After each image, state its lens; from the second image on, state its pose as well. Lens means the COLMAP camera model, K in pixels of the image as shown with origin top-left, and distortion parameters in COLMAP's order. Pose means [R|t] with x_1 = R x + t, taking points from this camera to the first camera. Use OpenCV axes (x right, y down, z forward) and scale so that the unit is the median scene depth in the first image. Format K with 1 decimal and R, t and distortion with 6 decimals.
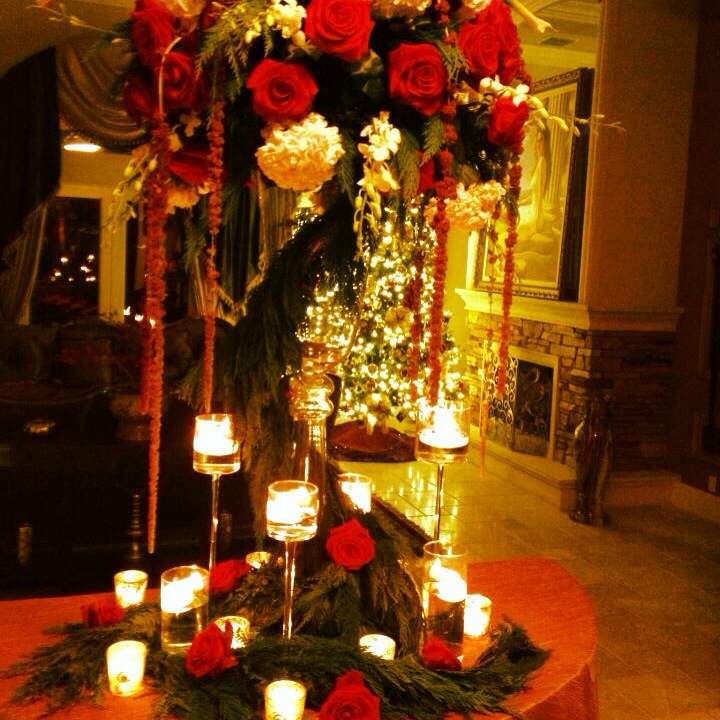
lens RADIAL K [[893.4, 0, 360.0], [0, 893.4, 360.0], [0, 0, 1]] dist [0.103414, -0.204759]
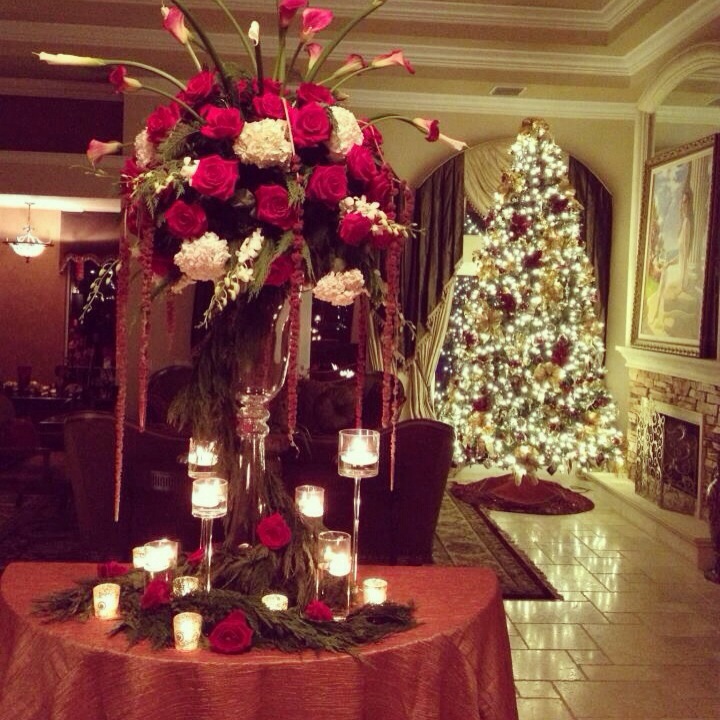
lens RADIAL K [[905.8, 0, 359.6], [0, 905.8, 347.2], [0, 0, 1]] dist [0.035483, 0.022579]
pose [[0.963137, 0.001179, -0.269008, 0.121879], [-0.022209, 0.996925, -0.075149, 0.006478], [0.268092, 0.078353, 0.960202, -0.080228]]
